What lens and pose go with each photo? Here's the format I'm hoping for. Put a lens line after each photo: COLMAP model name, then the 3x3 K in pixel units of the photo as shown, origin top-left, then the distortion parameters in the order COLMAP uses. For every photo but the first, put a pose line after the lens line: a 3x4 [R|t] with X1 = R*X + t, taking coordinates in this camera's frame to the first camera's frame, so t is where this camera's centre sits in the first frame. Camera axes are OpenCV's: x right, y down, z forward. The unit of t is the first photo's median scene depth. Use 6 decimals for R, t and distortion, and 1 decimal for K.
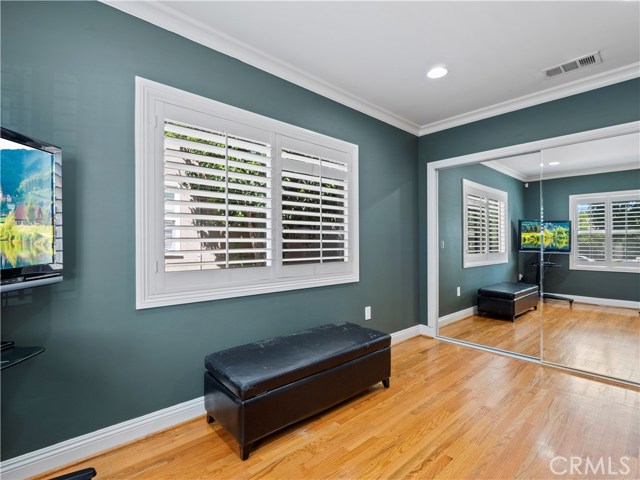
lens RADIAL K [[318.9, 0, 317.6], [0, 318.9, 239.4], [0, 0, 1]] dist [-0.017089, -0.000417]
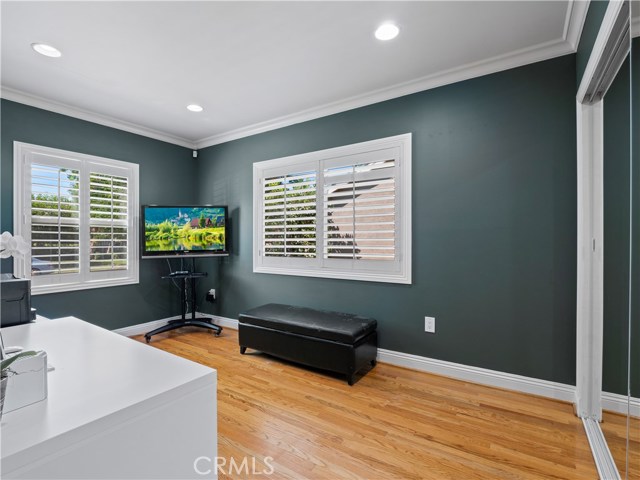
lens RADIAL K [[318.9, 0, 316.5], [0, 318.9, 241.2], [0, 0, 1]] dist [-0.017089, -0.000417]
pose [[0.241457, 0.014267, -0.970307, 1.375555], [0.019480, 0.999619, 0.019546, -0.019618], [0.970216, -0.023621, 0.241088, 0.769476]]
